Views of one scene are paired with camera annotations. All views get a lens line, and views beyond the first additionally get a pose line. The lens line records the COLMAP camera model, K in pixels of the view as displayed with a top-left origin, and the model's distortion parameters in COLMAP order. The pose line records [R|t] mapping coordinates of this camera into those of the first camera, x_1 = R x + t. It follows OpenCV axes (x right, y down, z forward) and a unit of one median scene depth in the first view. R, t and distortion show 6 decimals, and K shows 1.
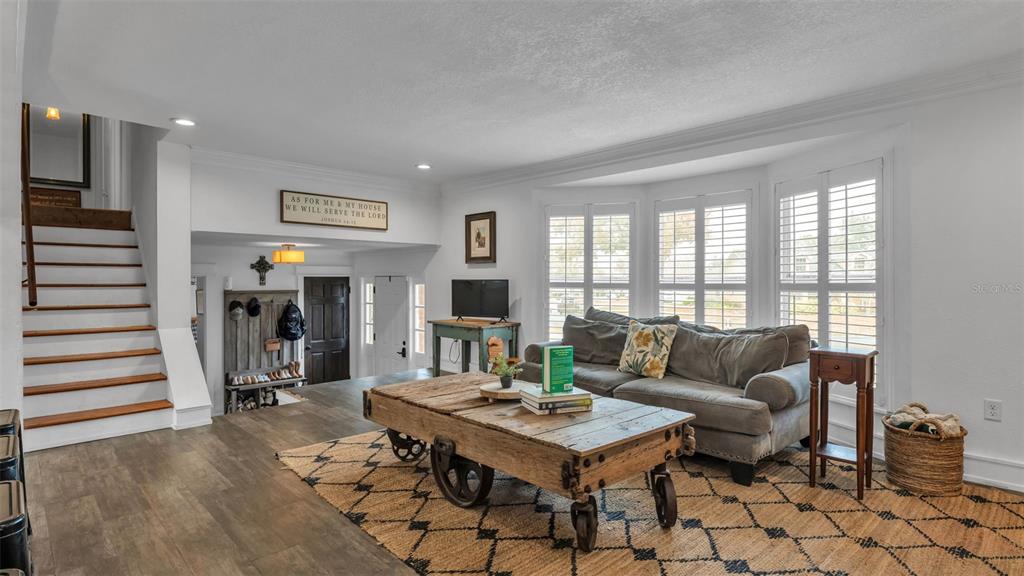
lens RADIAL K [[496.8, 0, 518.1], [0, 496.8, 281.9], [0, 0, 1]] dist [0.000986, -0.000386]
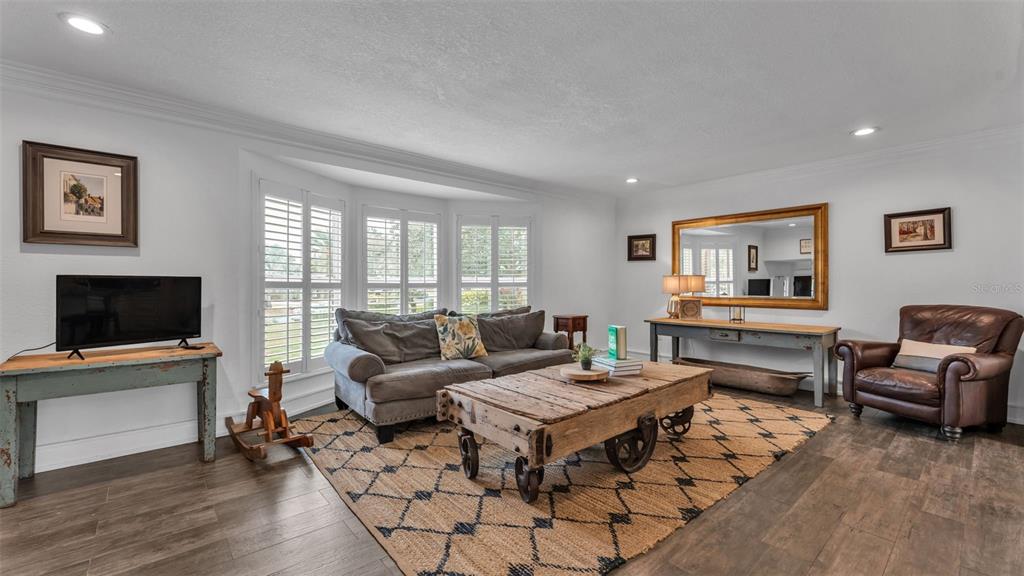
lens RADIAL K [[413.8, 0, 505.2], [0, 413.8, 285.7], [0, 0, 1]] dist [0.002874, -0.000651]
pose [[0.088588, -0.006575, 0.996047, -0.420206], [-0.000014, 0.999978, 0.006602, 0.002520], [-0.996068, -0.000598, 0.088585, 0.458165]]
